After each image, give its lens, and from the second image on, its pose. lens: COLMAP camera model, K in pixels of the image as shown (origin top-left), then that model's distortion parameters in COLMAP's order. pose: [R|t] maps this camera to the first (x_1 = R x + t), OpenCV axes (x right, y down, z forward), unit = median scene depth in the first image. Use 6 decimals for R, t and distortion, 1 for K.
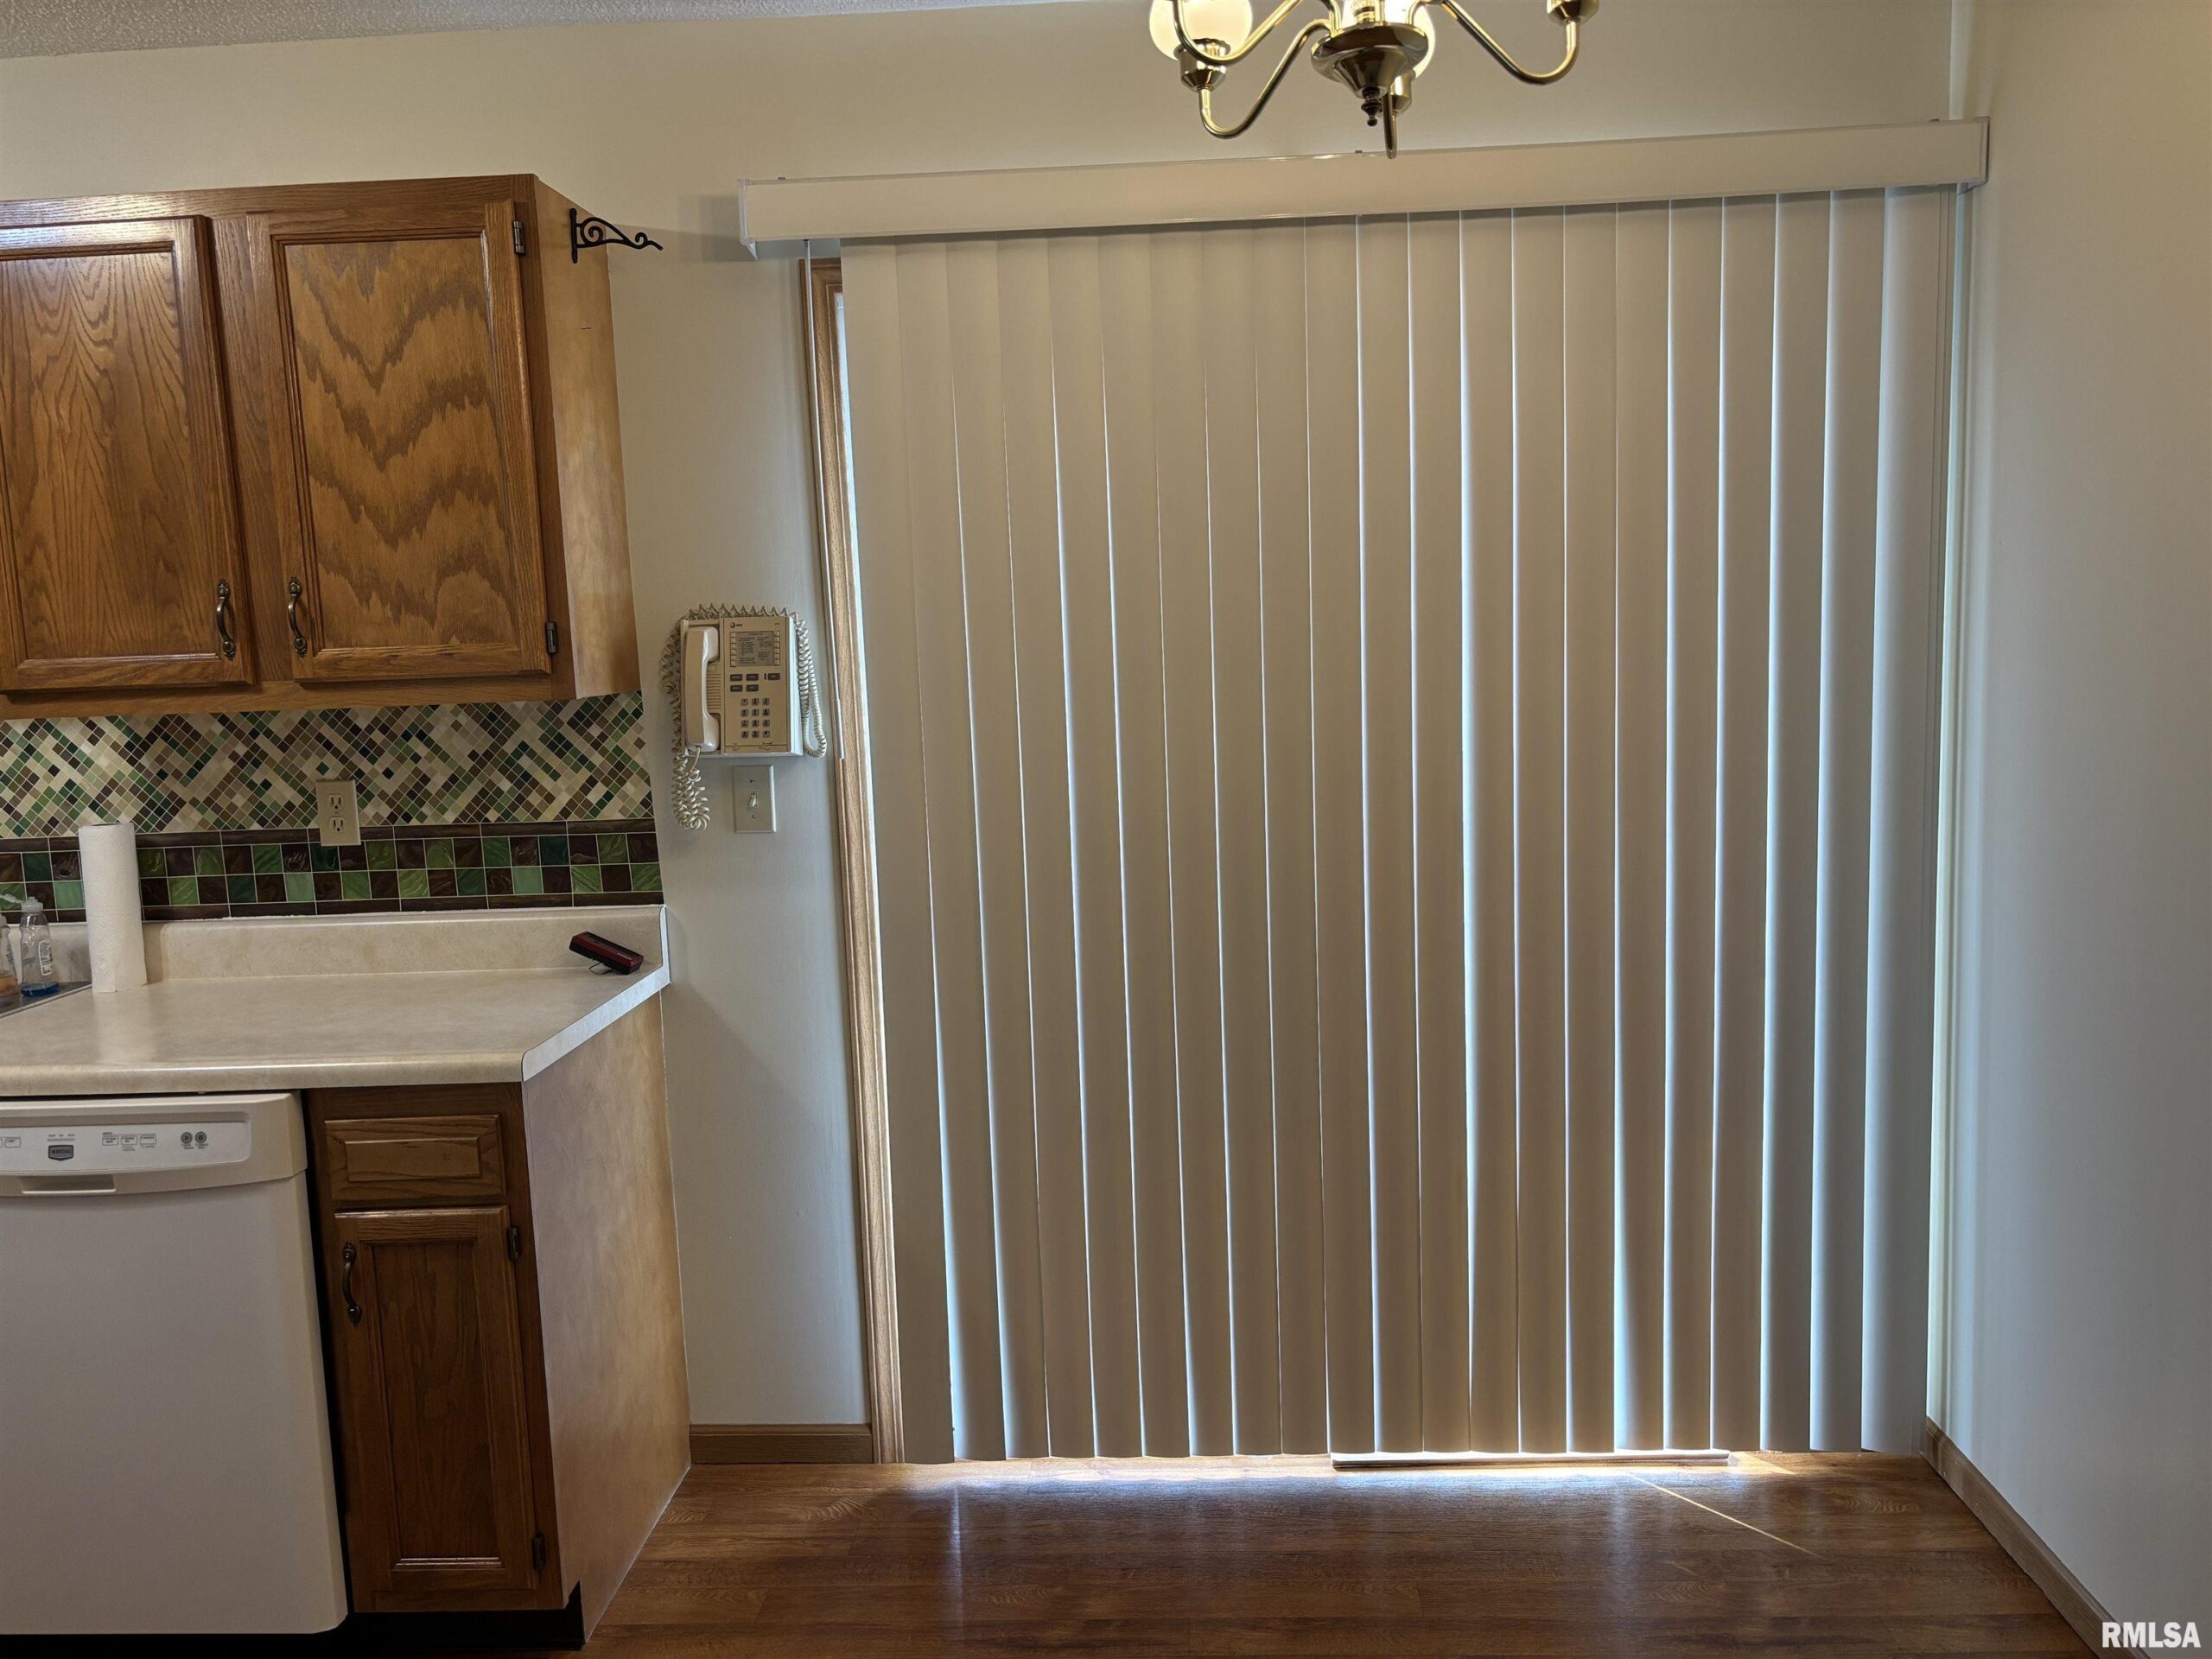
lens RADIAL K [[1675.2, 0, 1120.2], [0, 1675.2, 825.9], [0, 0, 1]] dist [-0.027310, 0.073220]
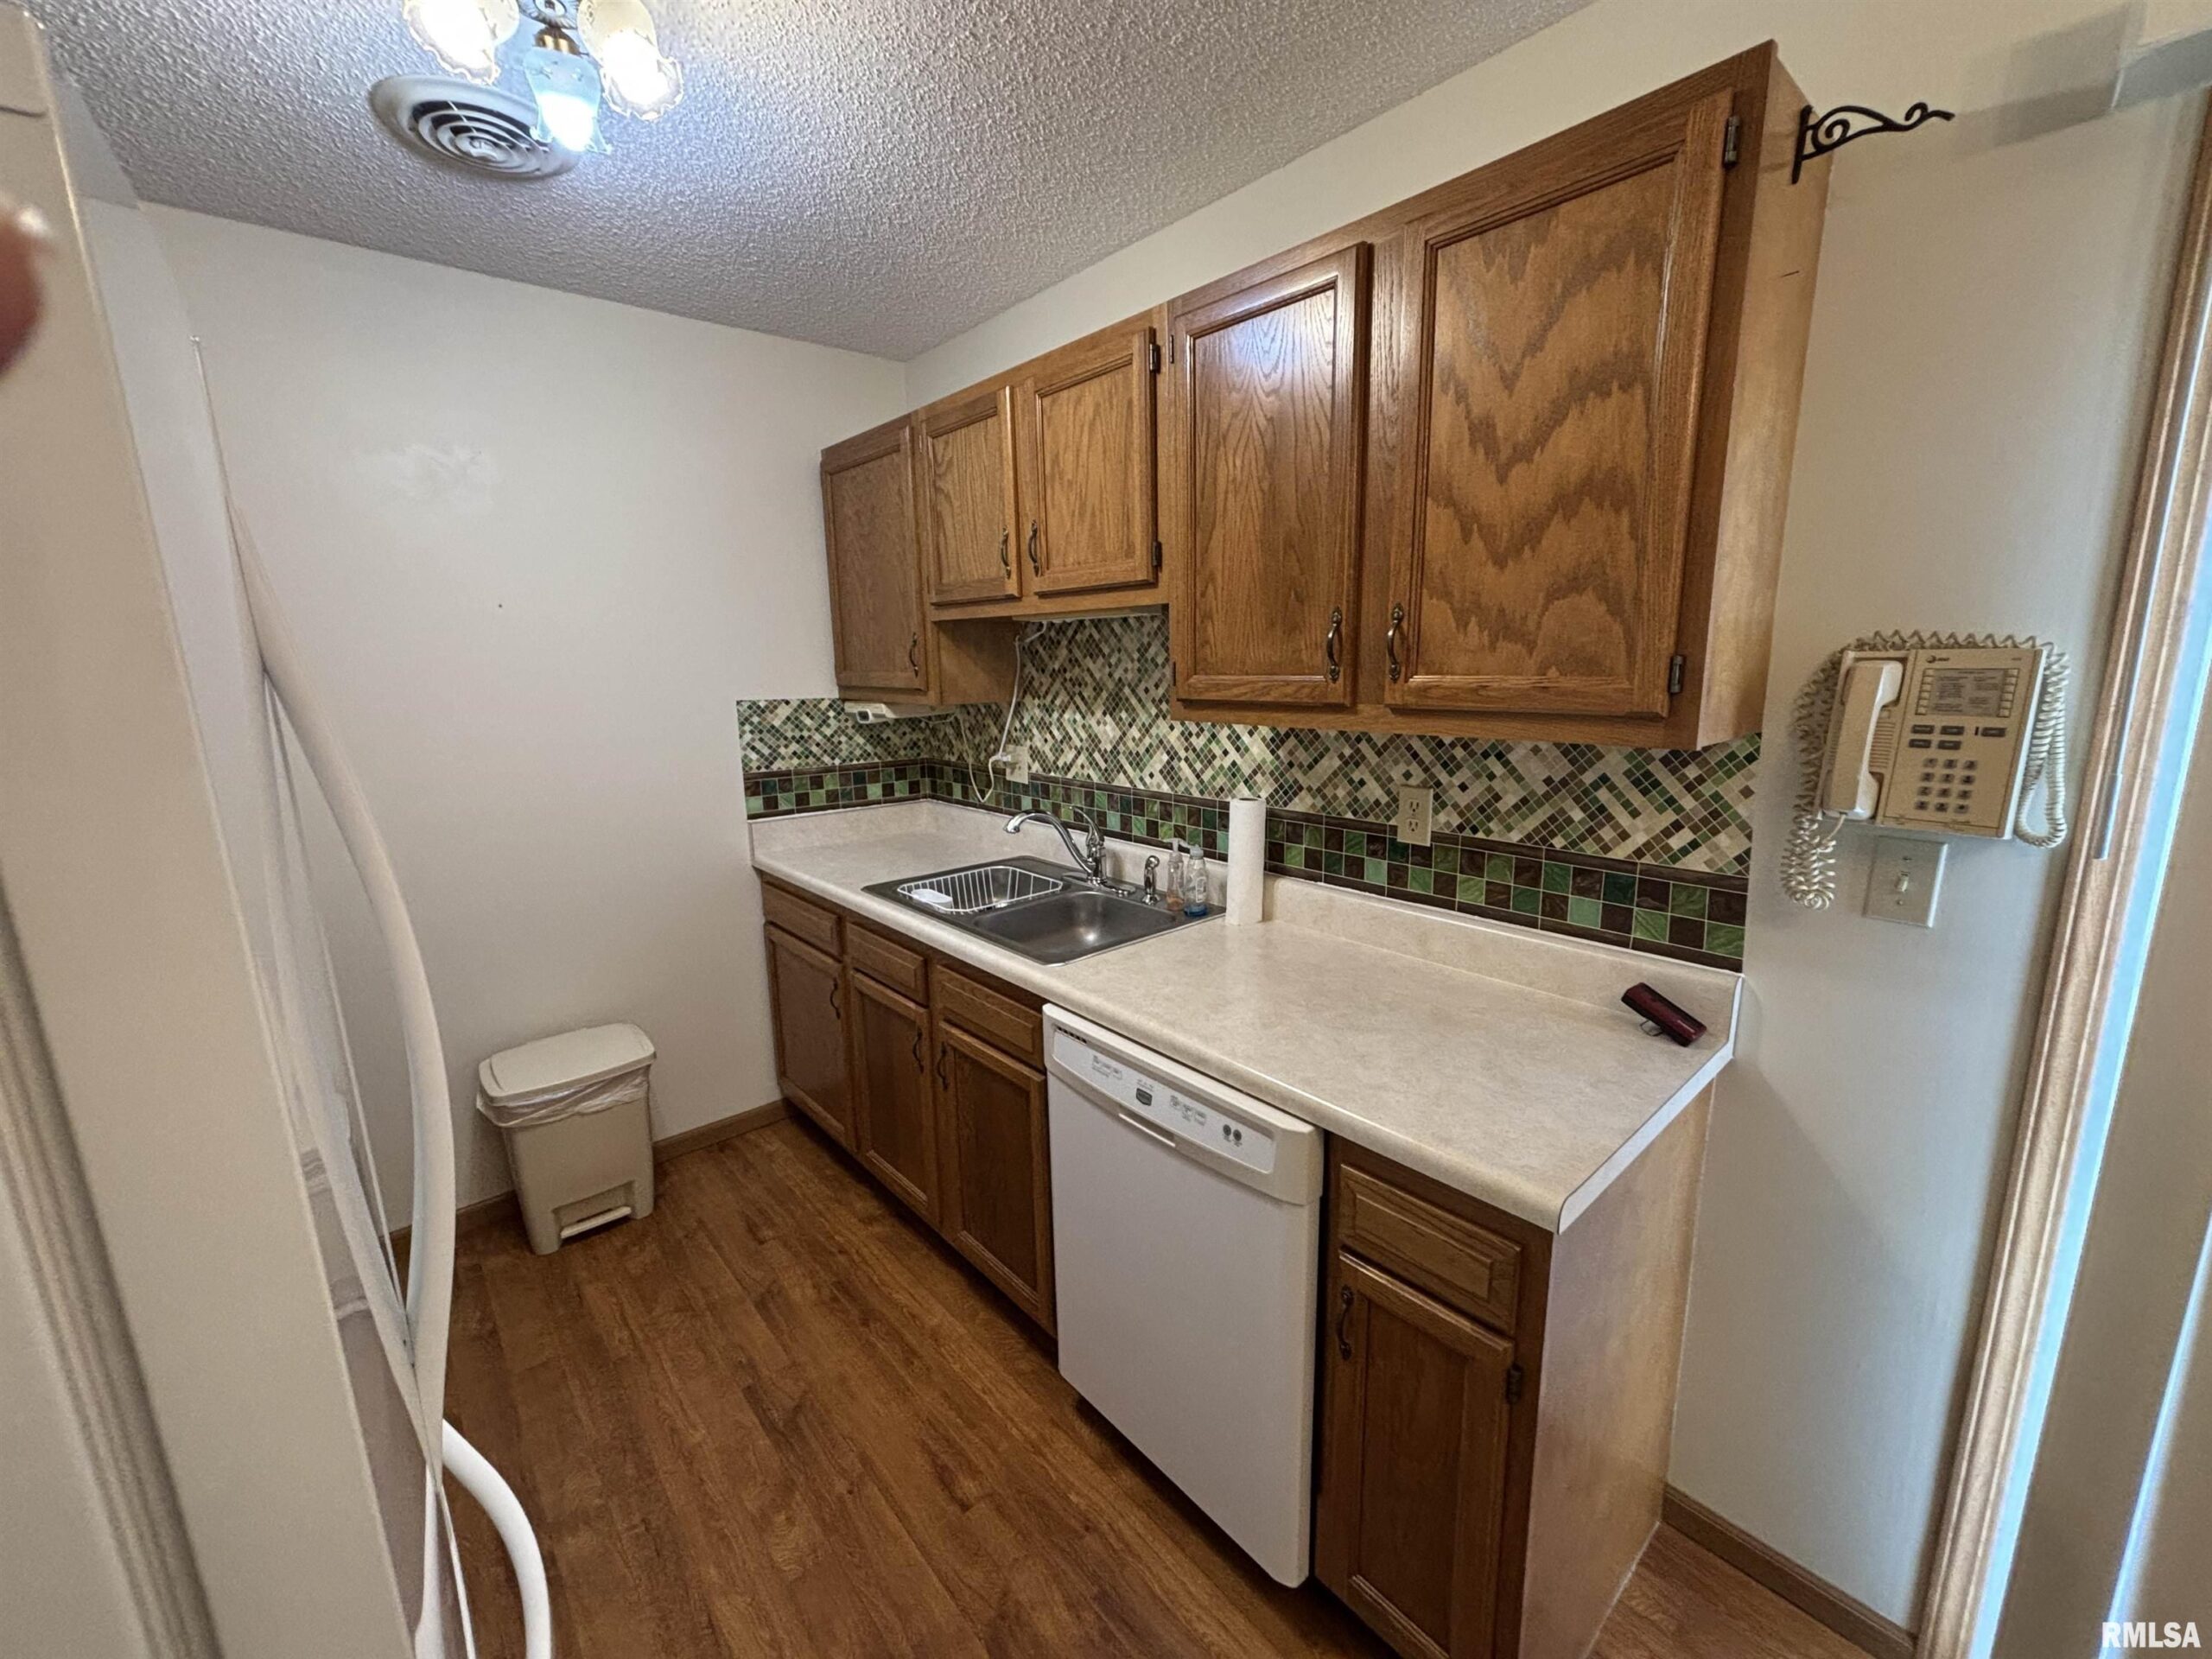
lens RADIAL K [[888.6, 0, 1102.3], [0, 888.6, 829.9], [0, 0, 1]] dist [0.000700, 0.000099]
pose [[0.687586, 0.165024, -0.707101, -0.186799], [-0.094248, 0.985876, 0.138438, -0.062085], [0.719960, -0.028545, 0.693428, 0.430669]]
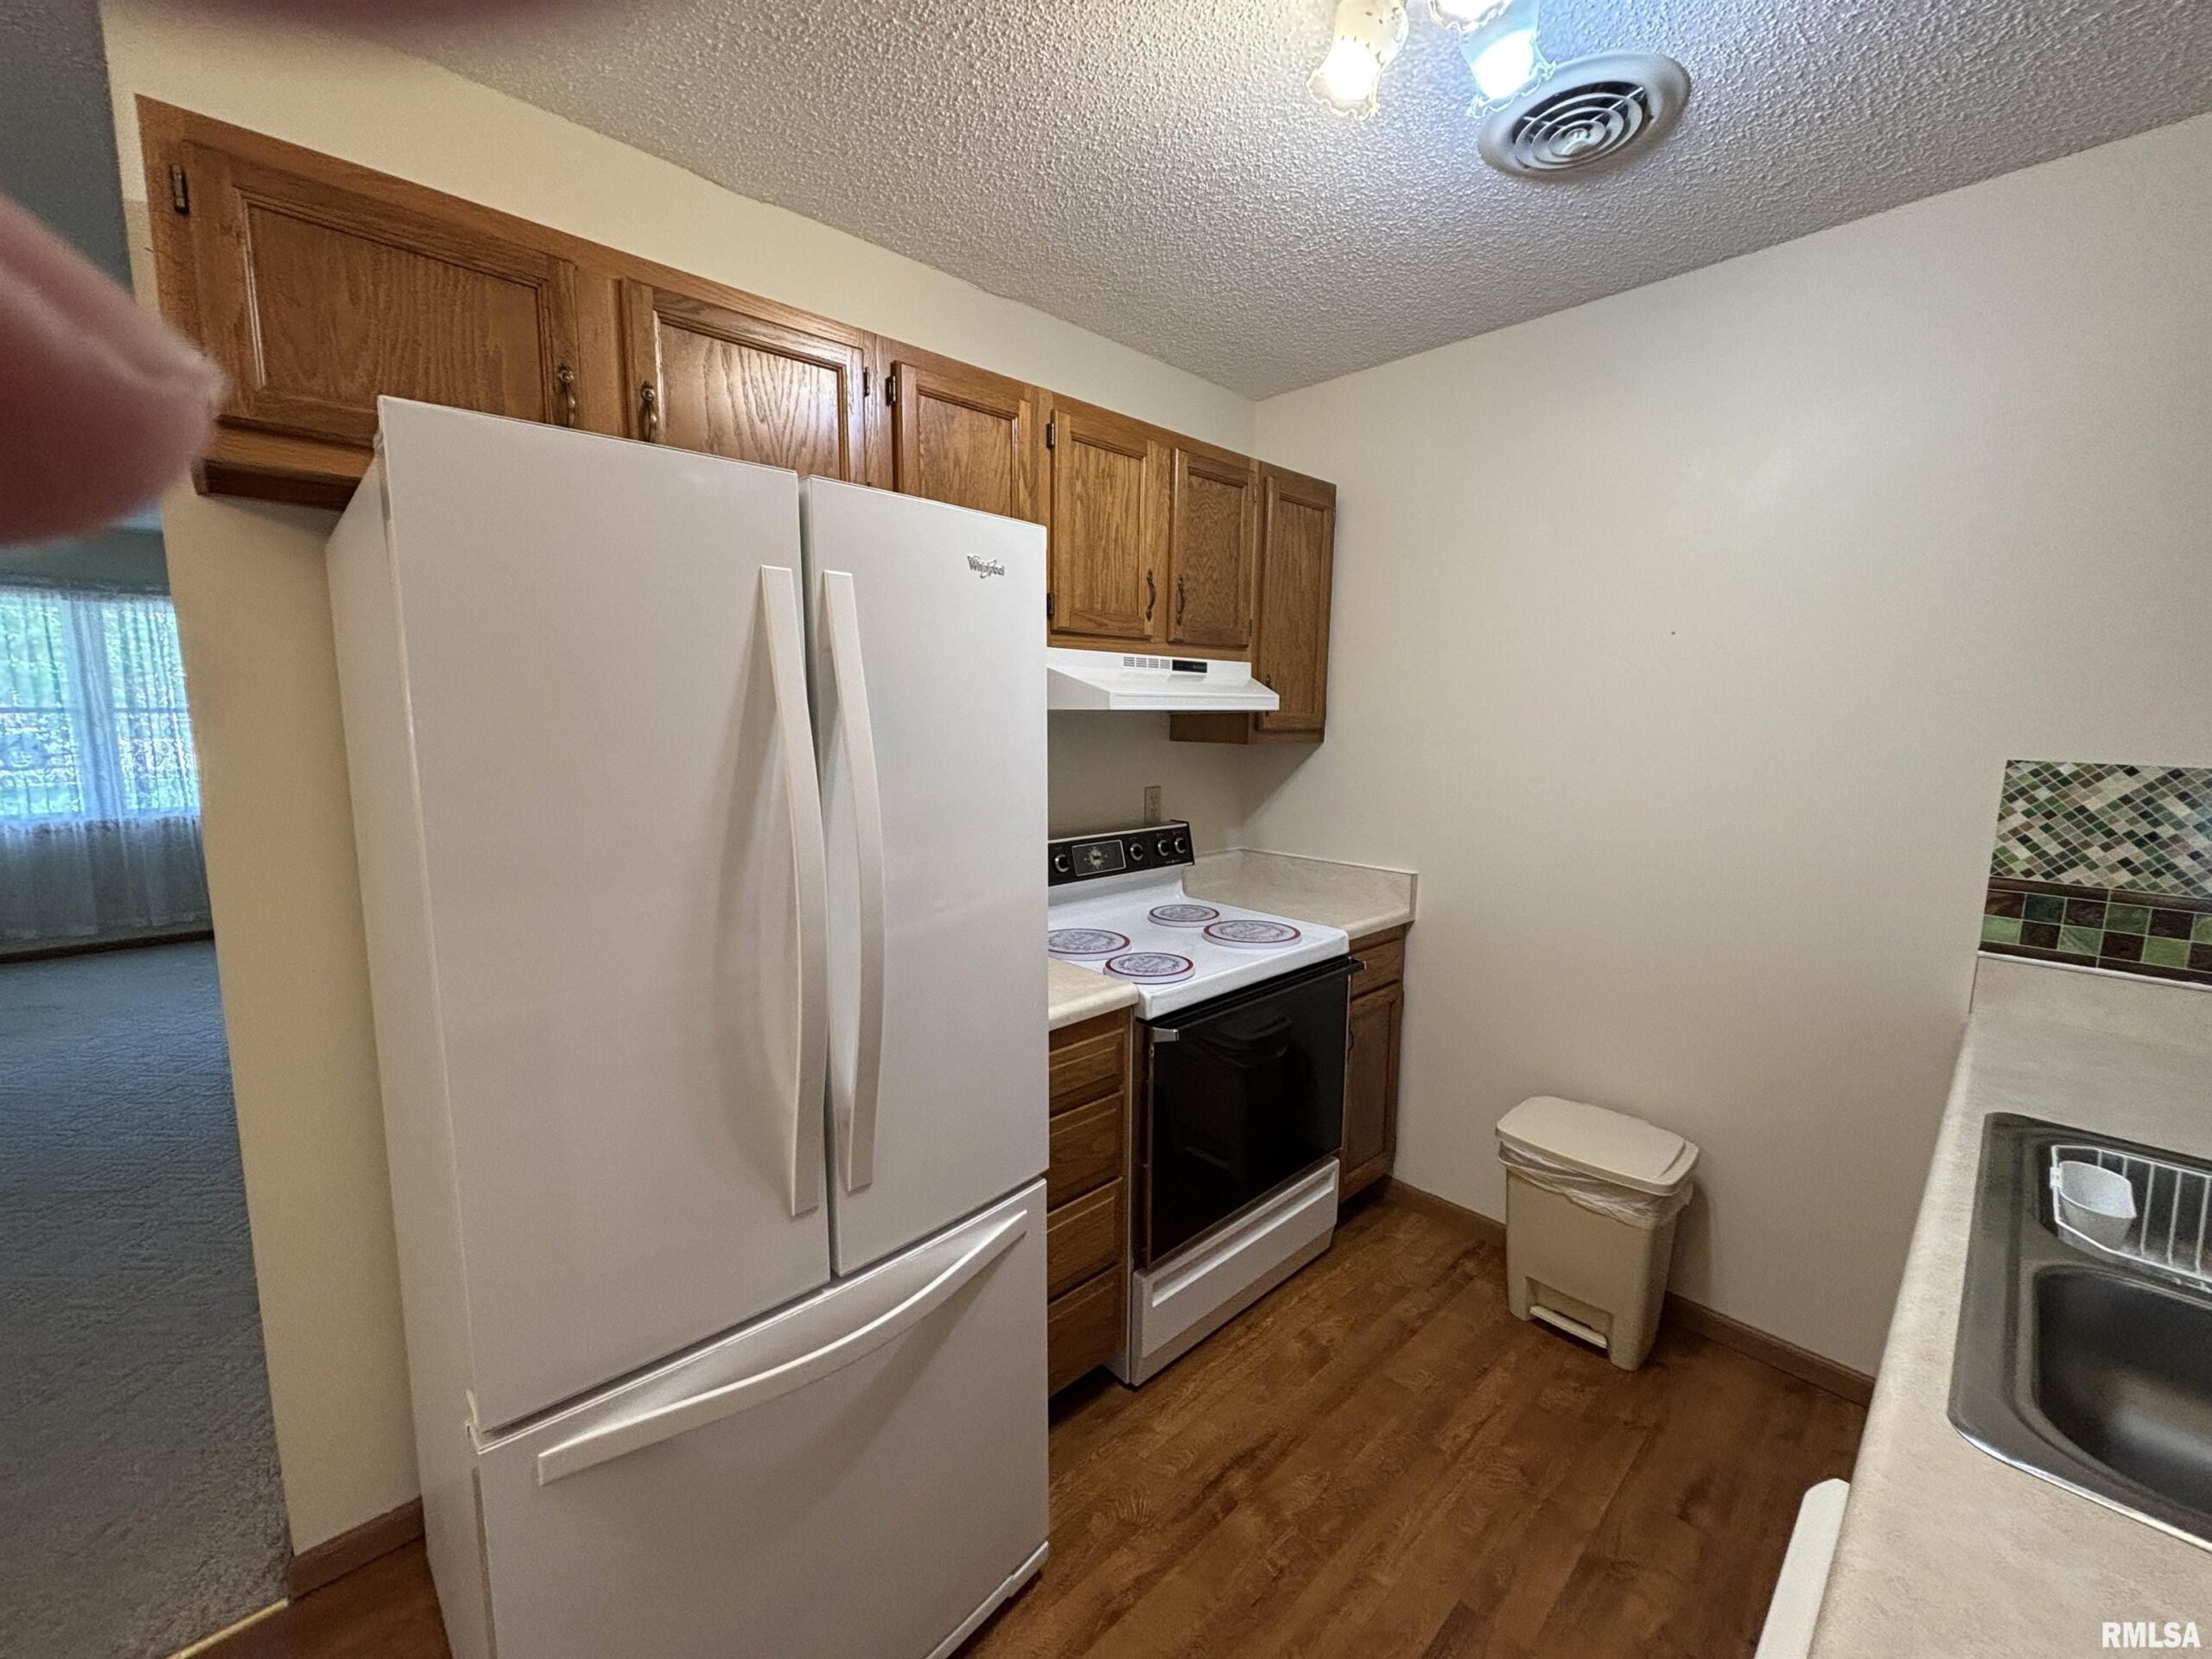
lens RADIAL K [[877.8, 0, 1112.4], [0, 877.8, 830.3], [0, 0, 1]] dist [-0.000687, -0.000148]
pose [[-0.697788, 0.116833, -0.706712, -0.314761], [-0.072842, 0.969920, 0.232269, -0.076367], [0.712591, 0.213553, -0.668288, 0.778927]]
